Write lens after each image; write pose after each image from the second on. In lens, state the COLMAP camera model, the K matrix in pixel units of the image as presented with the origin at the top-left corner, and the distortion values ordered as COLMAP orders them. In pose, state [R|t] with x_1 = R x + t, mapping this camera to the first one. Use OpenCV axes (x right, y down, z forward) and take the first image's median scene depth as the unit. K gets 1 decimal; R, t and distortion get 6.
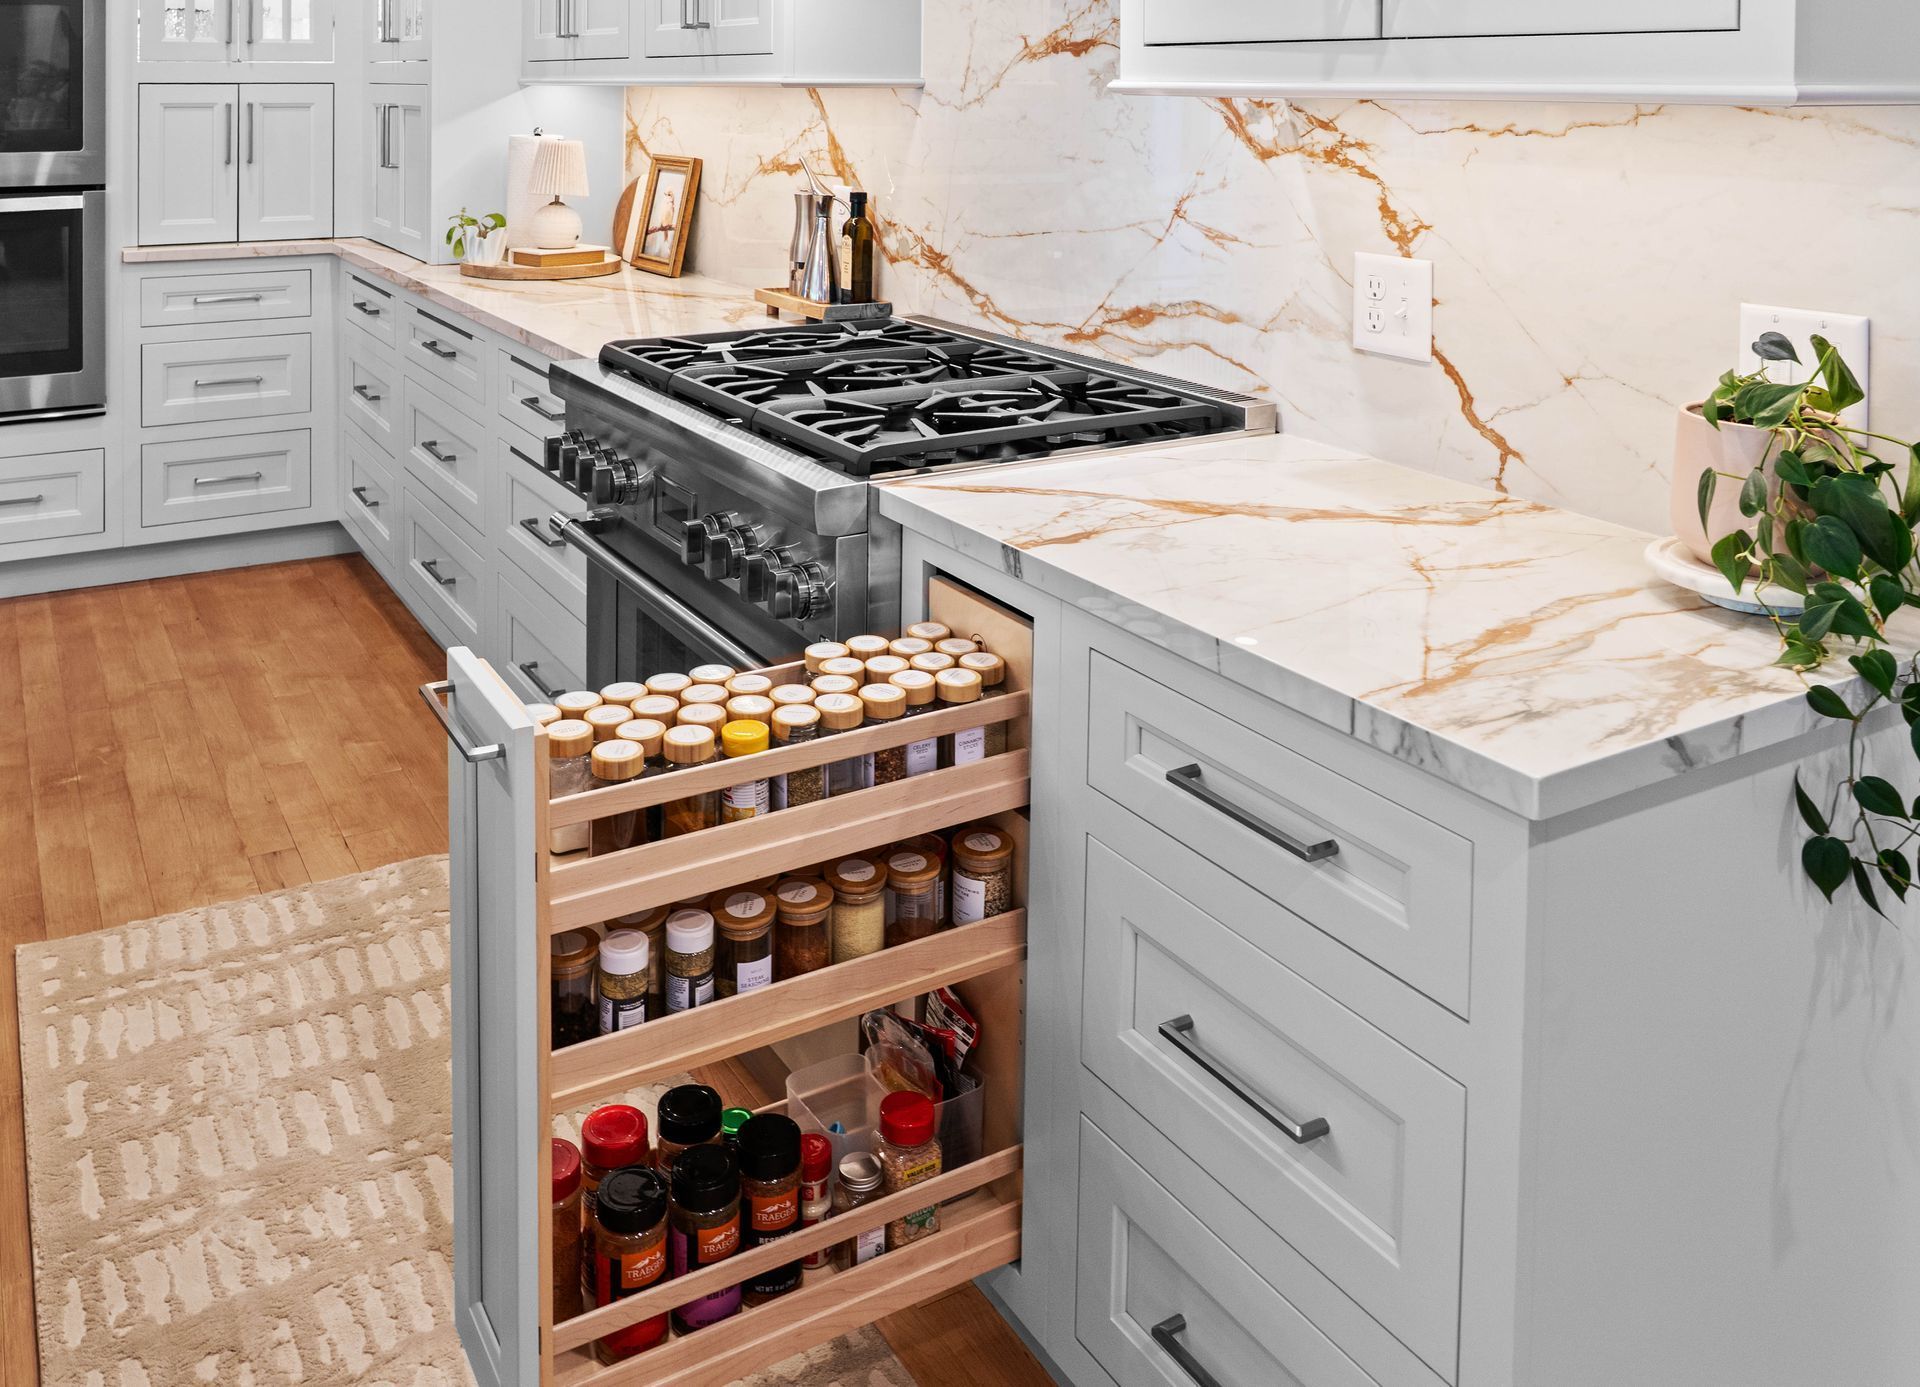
lens RADIAL K [[1596.6, 0, 827.8], [0, 1596.6, 94.9], [0, 0, 1]] dist [-0.006416, -0.004751]
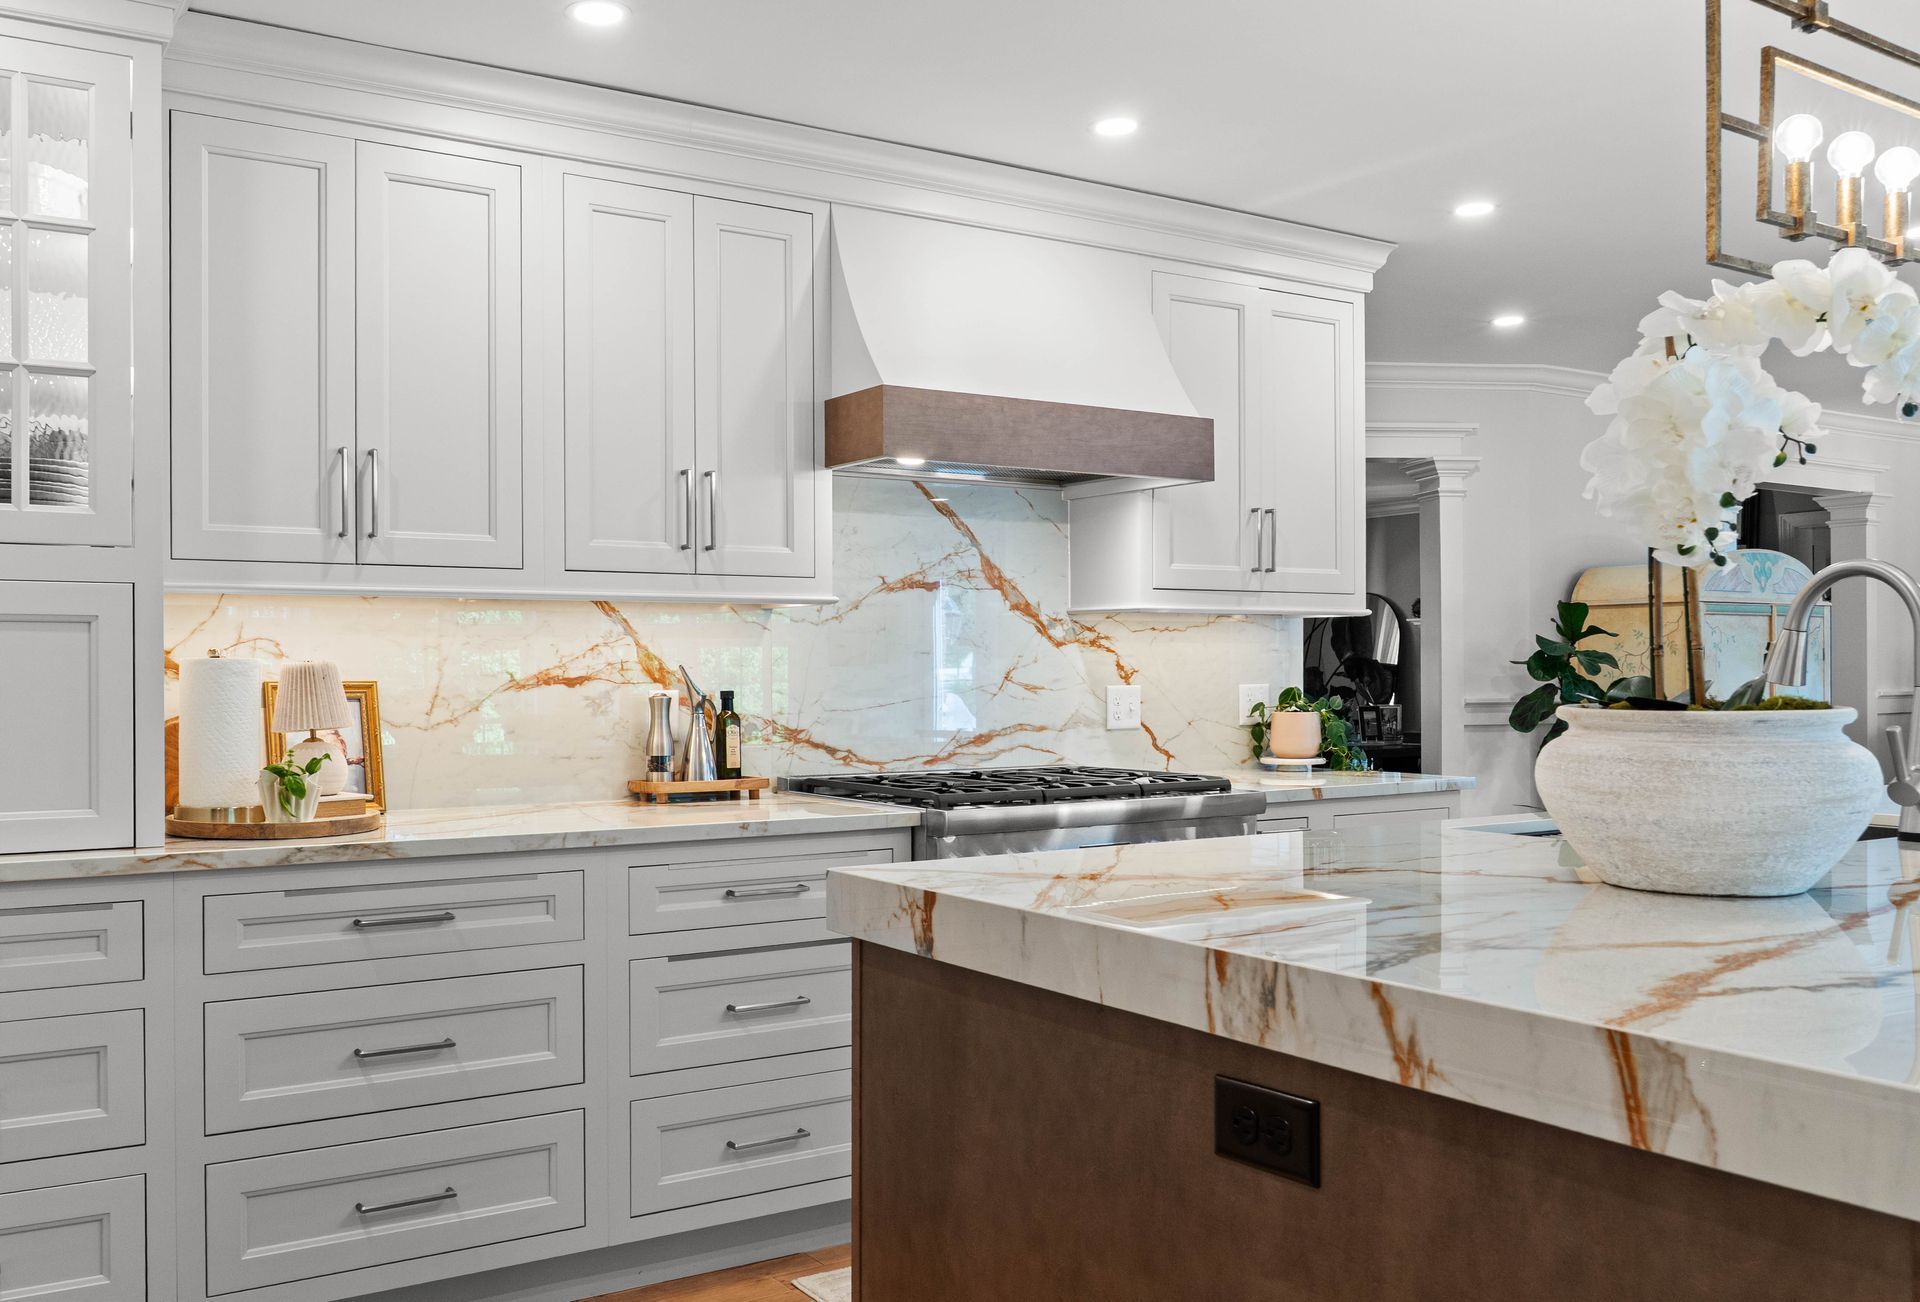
lens RADIAL K [[1591.5, 0, 844.1], [0, 1591.5, 666.6], [0, 0, 1]] dist [-0.033135, -0.010762]
pose [[-0.042534, 0.003998, 0.999087, -1.285736], [0.016905, 0.999852, -0.003281, 0.050004], [-0.998952, 0.016750, -0.042595, 1.004940]]
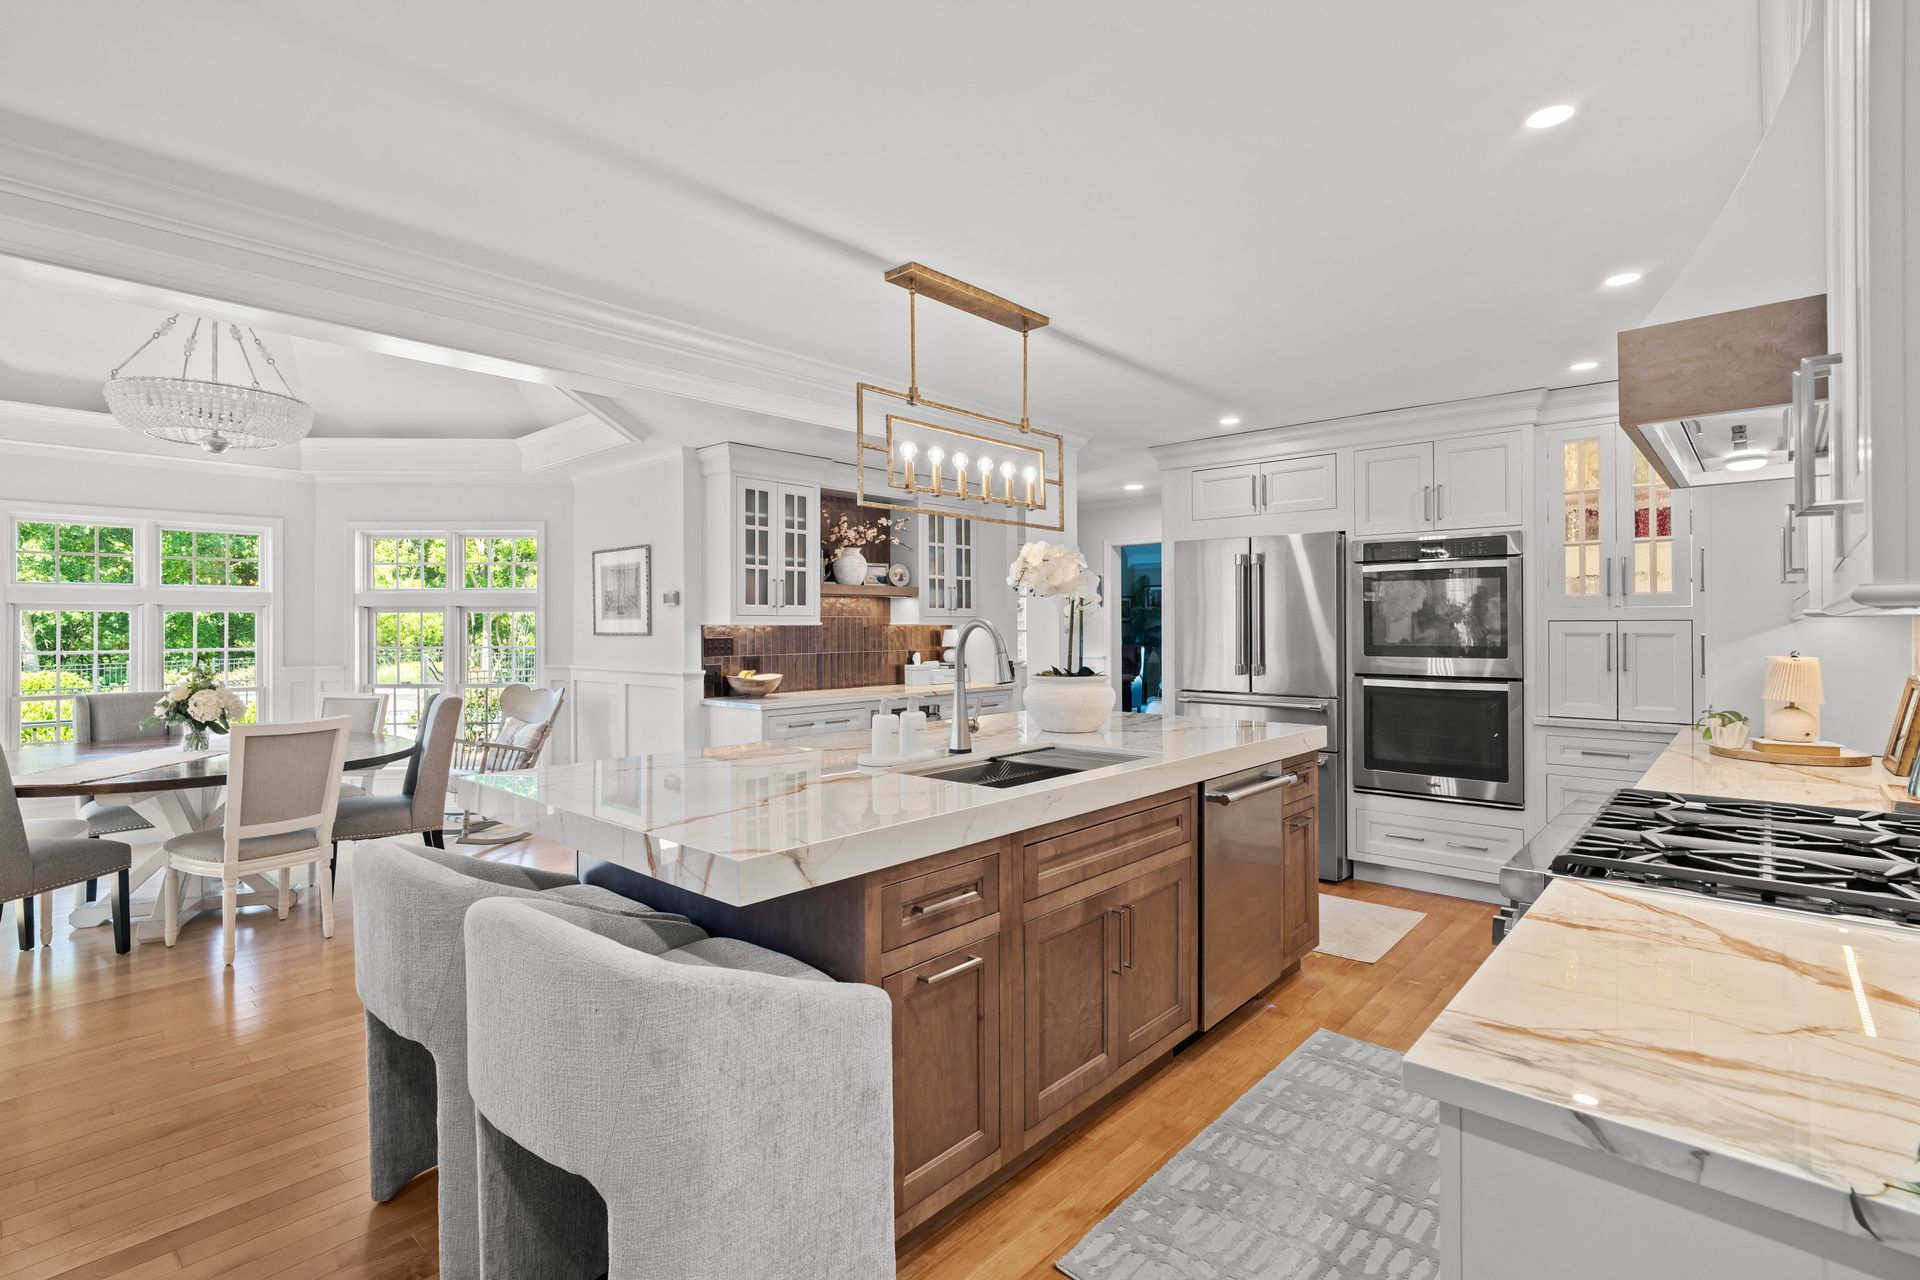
lens RADIAL K [[907.2, 0, 947.0], [0, 907.2, 617.7], [0, 0, 1]] dist [-0.017639, 0.007862]
pose [[0.326381, -0.010283, -0.945183, 0.407906], [-0.007498, 0.999881, -0.013467, 0.010615], [0.945209, 0.011482, 0.326265, 0.115157]]
